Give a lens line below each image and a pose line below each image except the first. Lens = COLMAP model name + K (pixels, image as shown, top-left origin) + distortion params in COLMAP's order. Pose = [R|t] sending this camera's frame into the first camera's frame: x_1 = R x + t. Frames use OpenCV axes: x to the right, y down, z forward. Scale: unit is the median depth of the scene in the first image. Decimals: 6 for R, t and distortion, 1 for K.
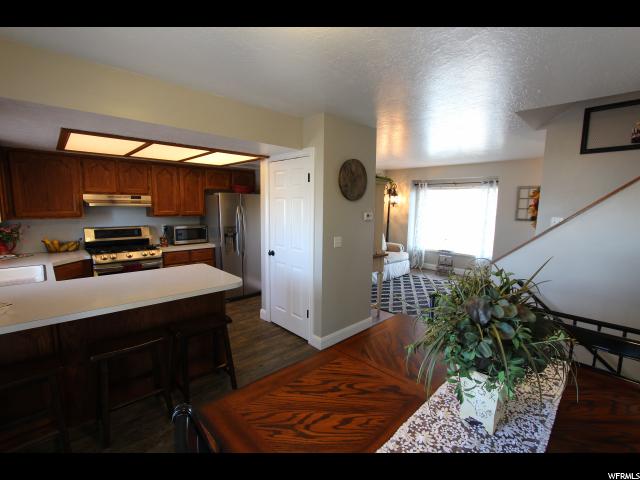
lens RADIAL K [[292.0, 0, 324.6], [0, 292.0, 238.6], [0, 0, 1]] dist [-0.014641, 0.000788]
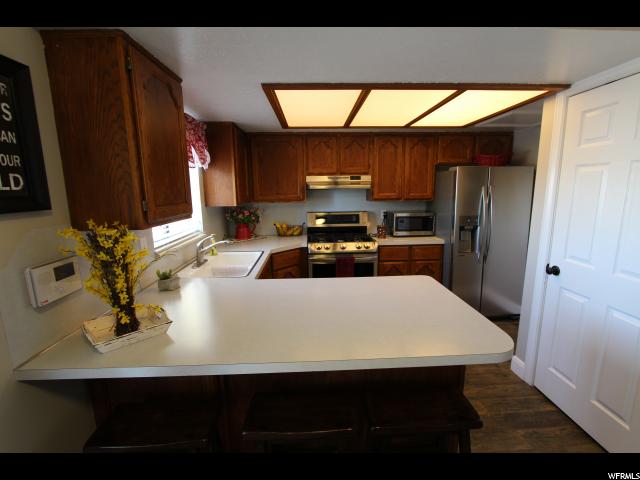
lens RADIAL K [[292.0, 0, 324.4], [0, 292.0, 238.6], [0, 0, 1]] dist [-0.014641, 0.000788]
pose [[0.747142, 0.091184, -0.658380, -0.140541], [-0.052979, 0.995563, 0.077762, -0.026711], [0.662550, -0.023218, 0.748658, 0.298736]]
